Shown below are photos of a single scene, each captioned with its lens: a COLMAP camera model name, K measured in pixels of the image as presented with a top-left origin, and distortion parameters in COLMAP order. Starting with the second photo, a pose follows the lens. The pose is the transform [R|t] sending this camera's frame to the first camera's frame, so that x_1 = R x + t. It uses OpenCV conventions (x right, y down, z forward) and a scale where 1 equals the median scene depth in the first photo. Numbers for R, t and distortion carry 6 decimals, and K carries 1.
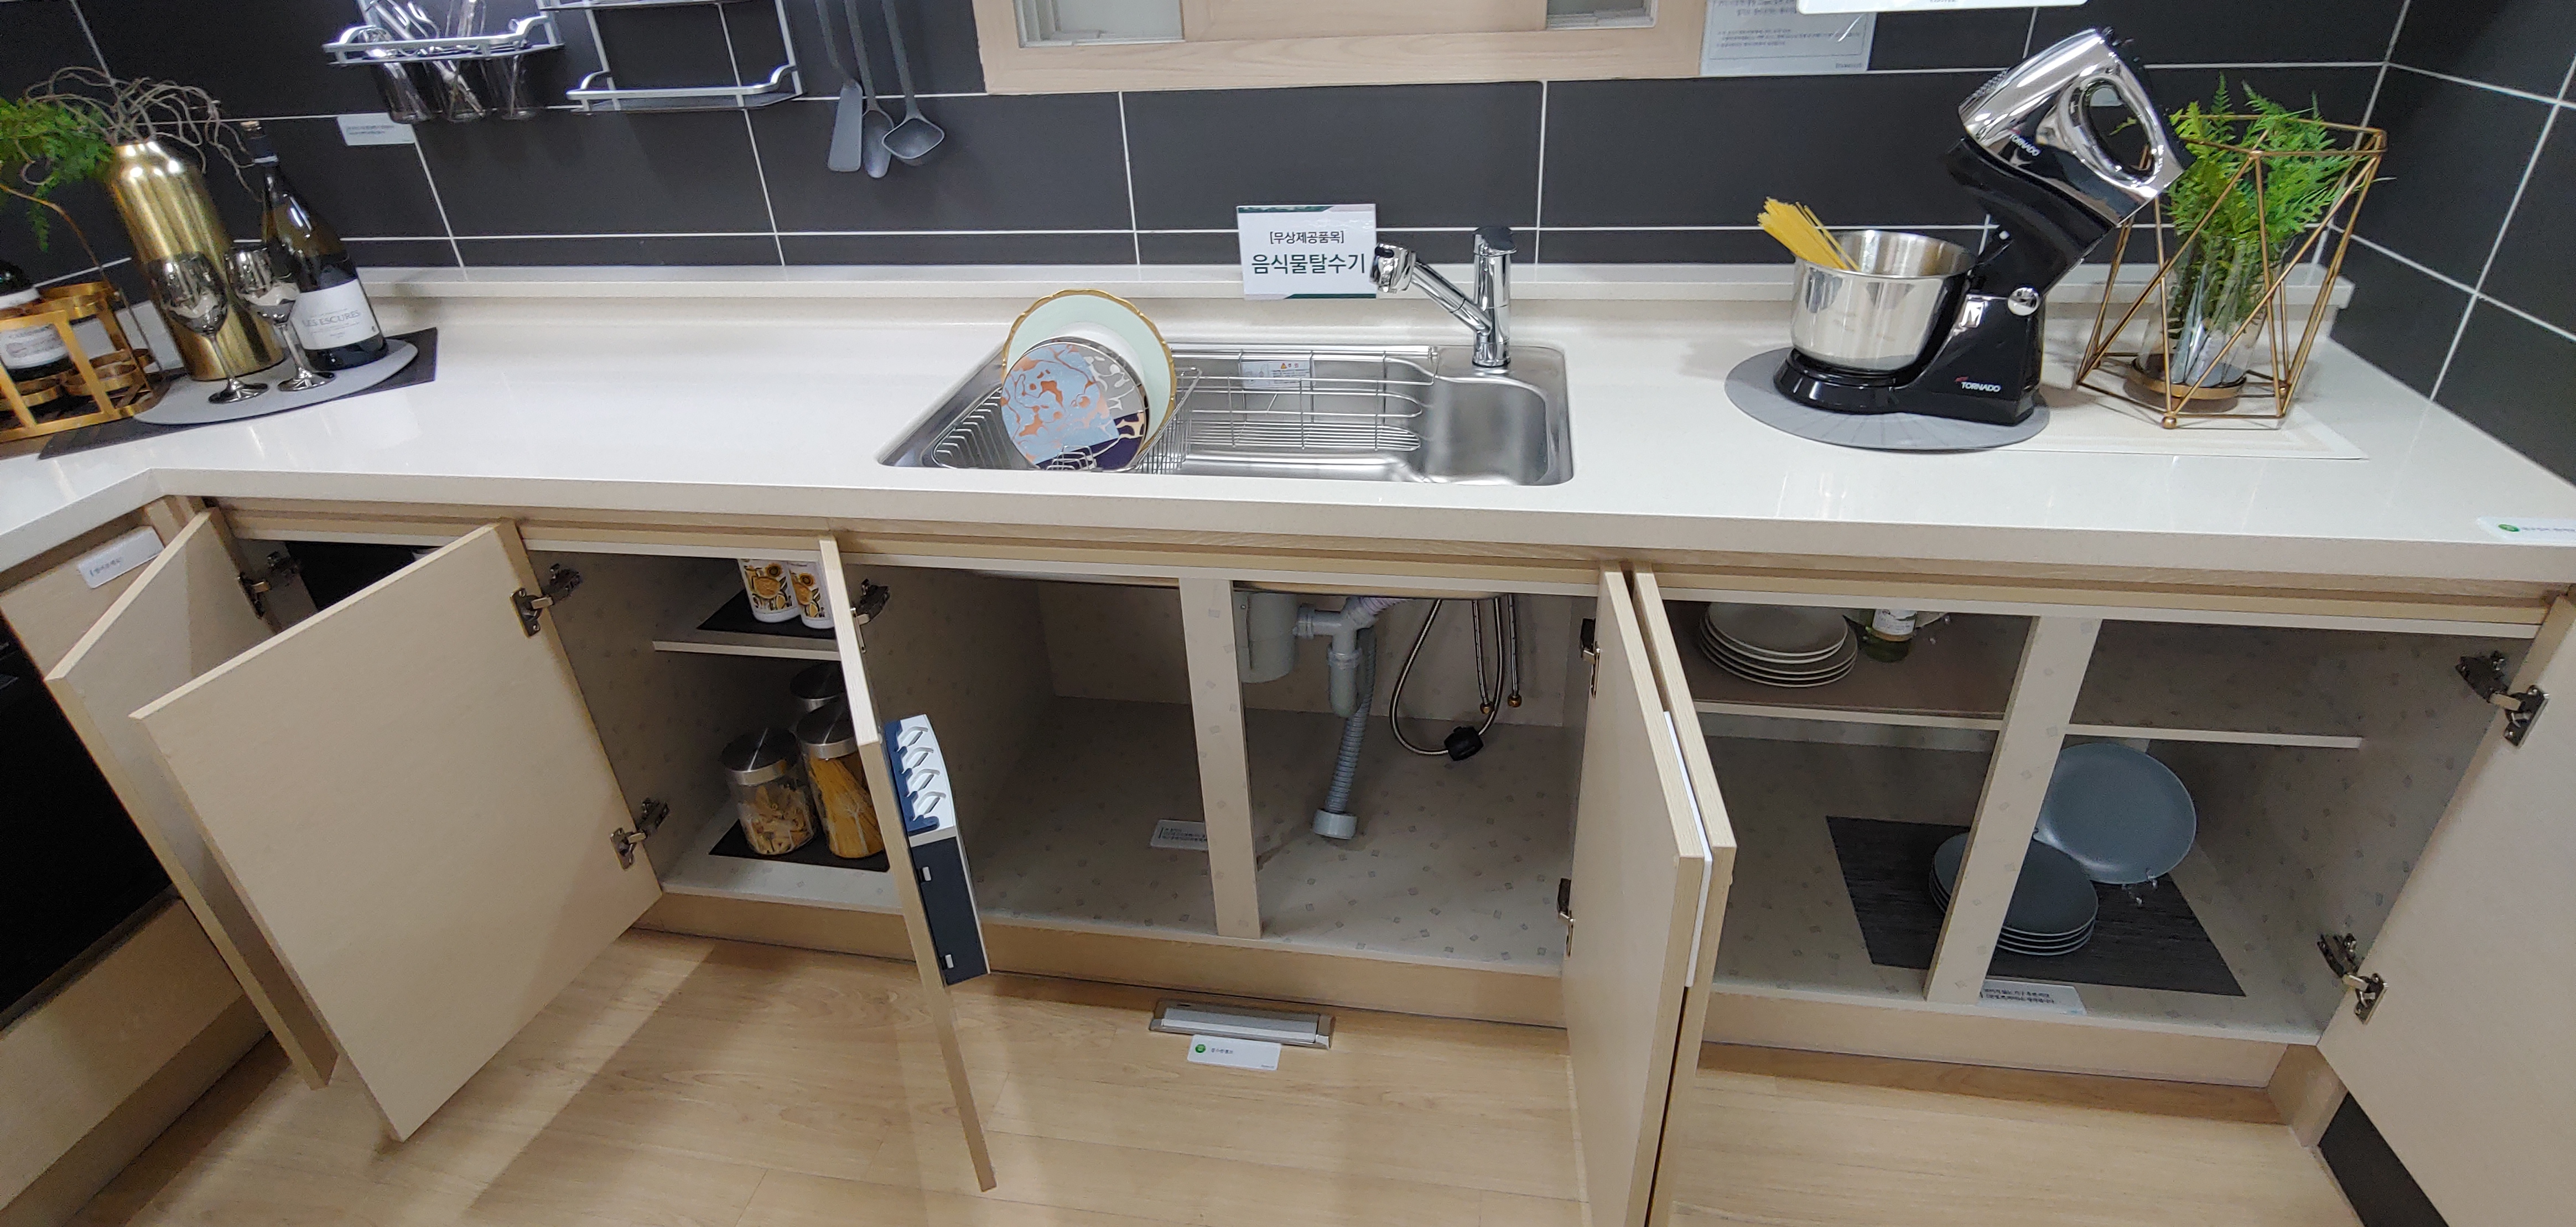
lens RADIAL K [[1234.1, 0, 1290.6], [0, 1234.1, 589.4], [0, 0, 1]] dist [-0.014318, -0.002577]
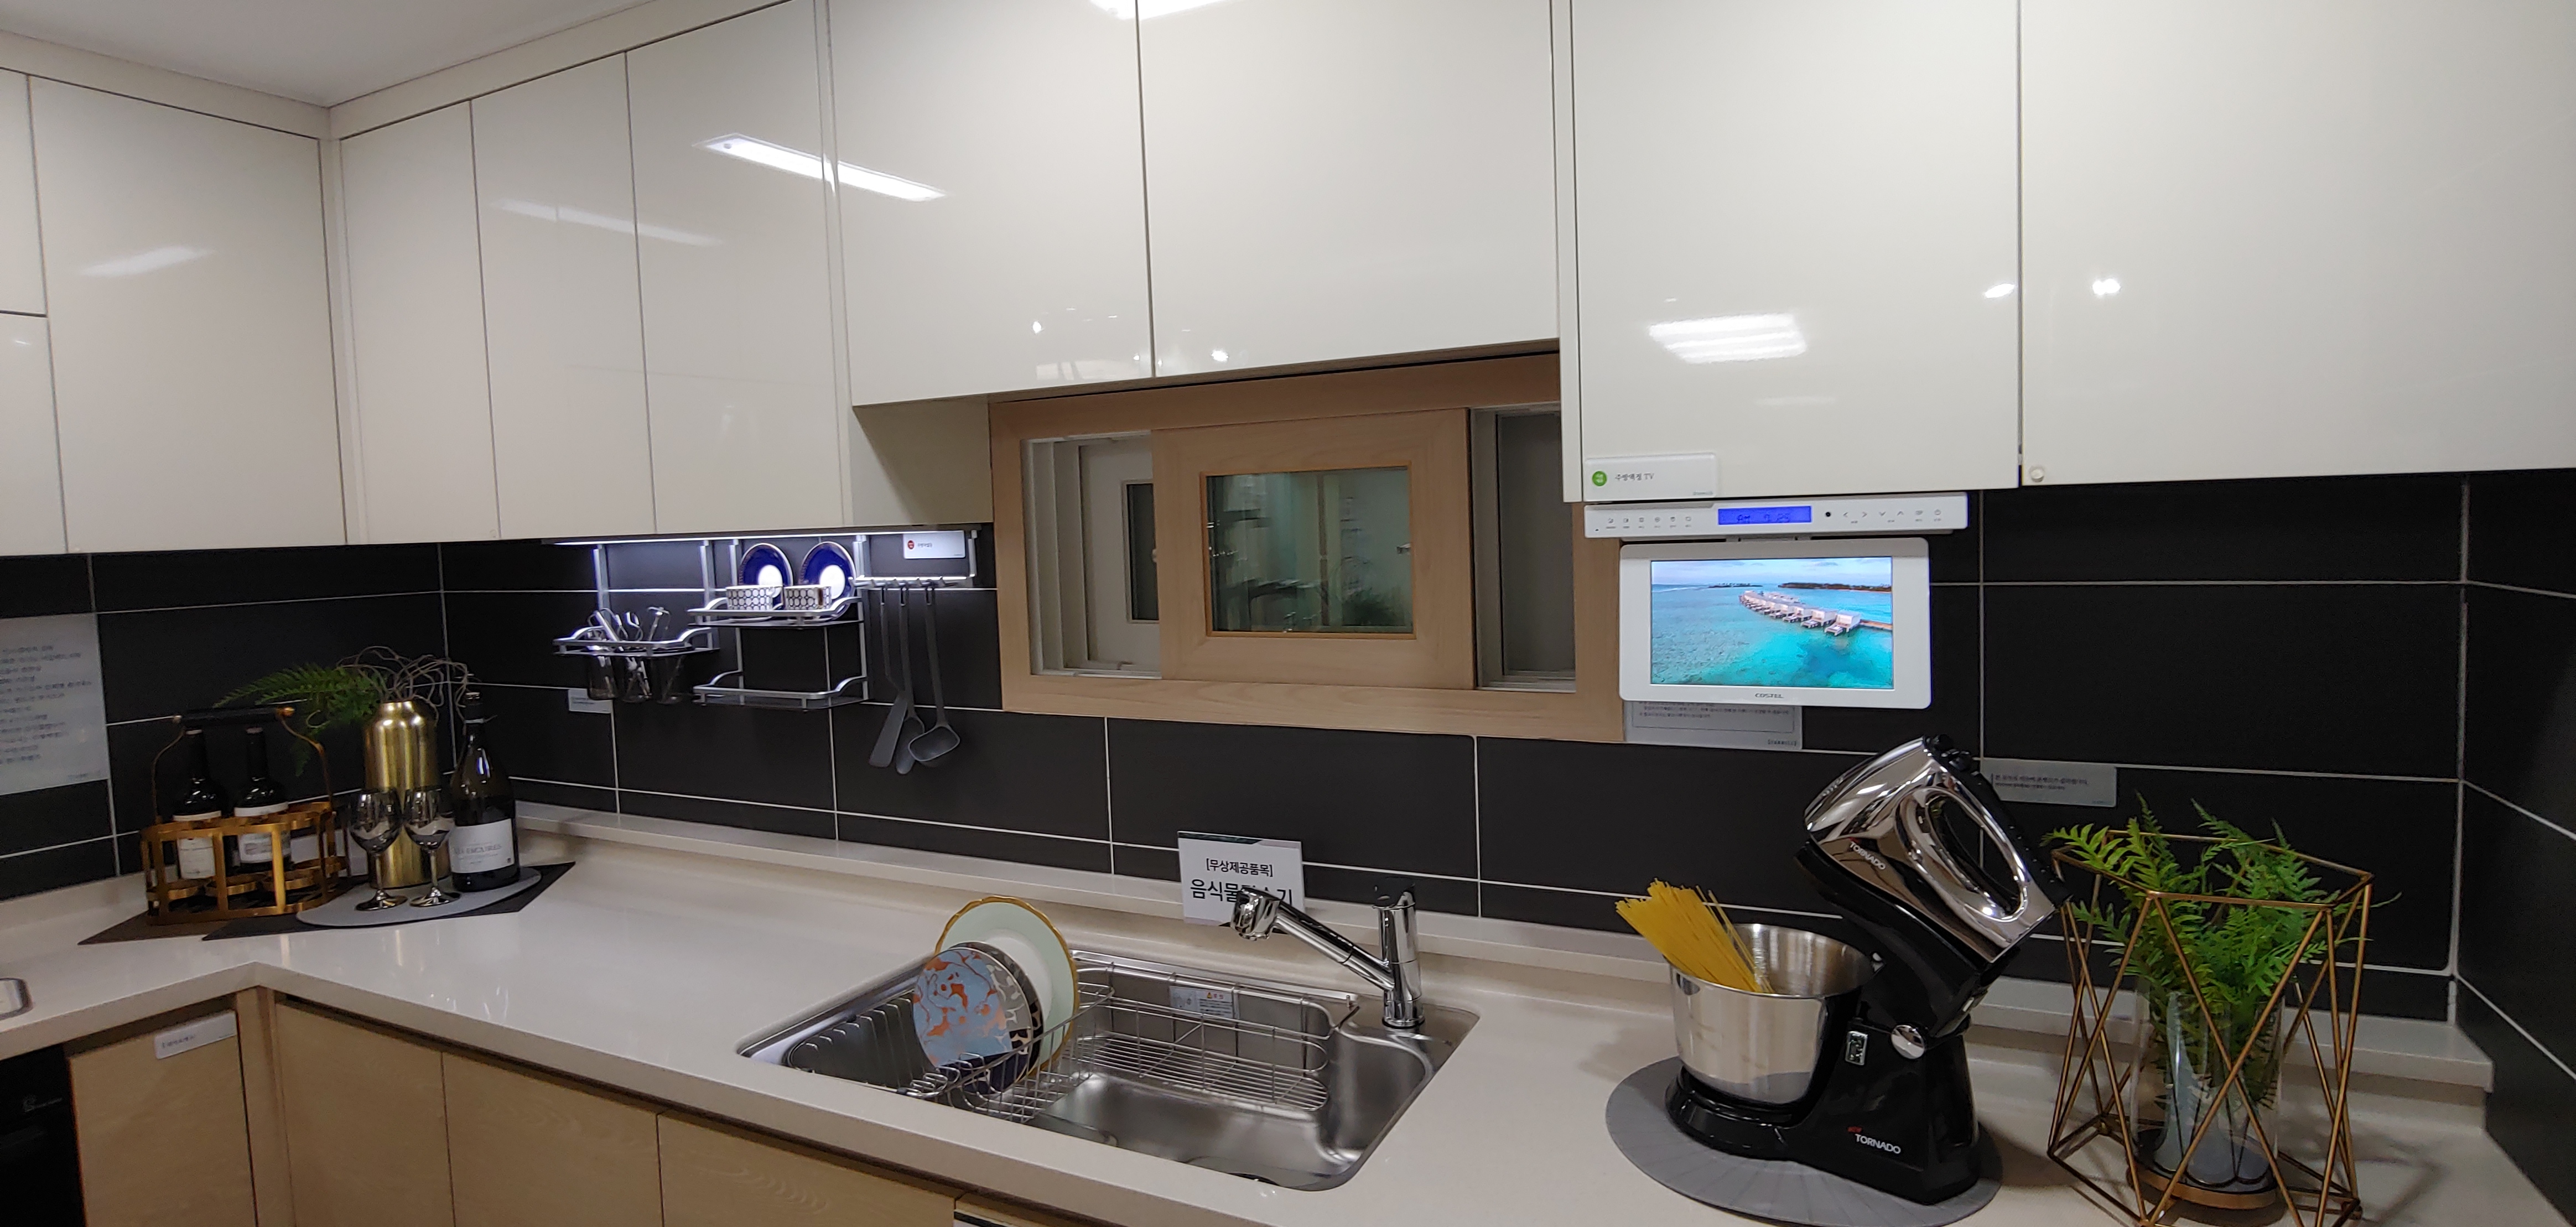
lens RADIAL K [[1234.1, 0, 1290.6], [0, 1234.1, 589.4], [0, 0, 1]] dist [-0.014318, -0.002577]
pose [[0.957493, 0.032414, -0.286629, 0.332924], [-0.154590, 0.896582, -0.415022, -0.079301], [0.243533, 0.441691, 0.863482, 0.047188]]
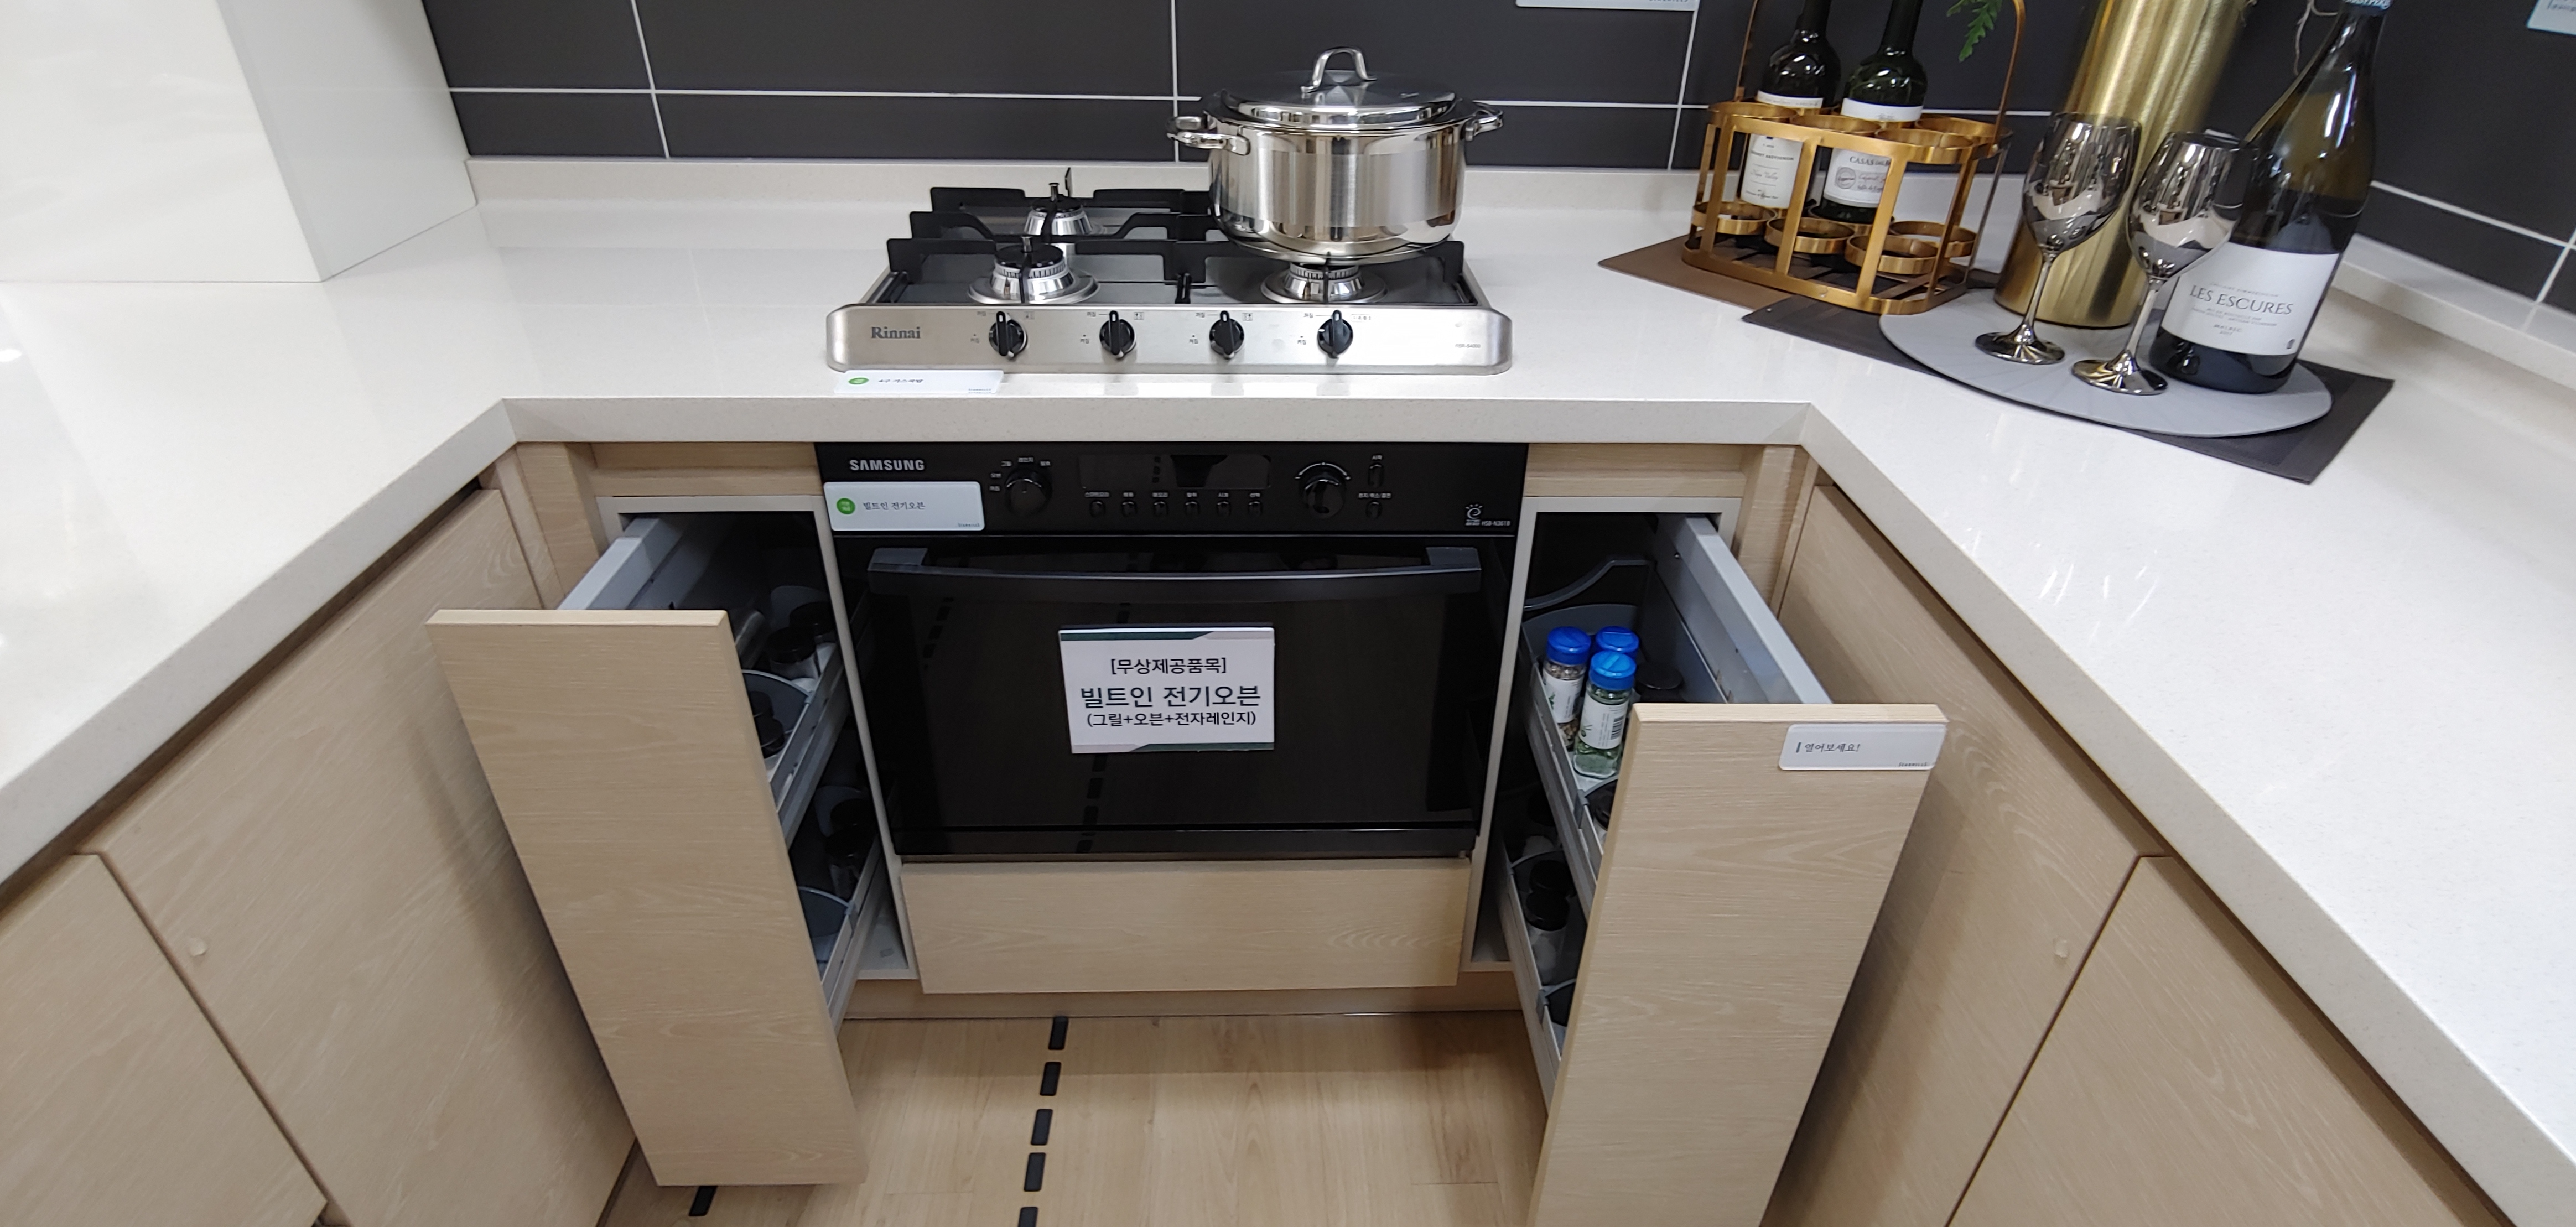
lens RADIAL K [[1234.1, 0, 1290.6], [0, 1234.1, 589.4], [0, 0, 1]] dist [-0.014318, -0.002577]
pose [[0.195592, 0.551274, -0.811074, -0.369051], [-0.515010, 0.761564, 0.393427, -0.125064], [0.834571, 0.340760, 0.432867, 0.472217]]
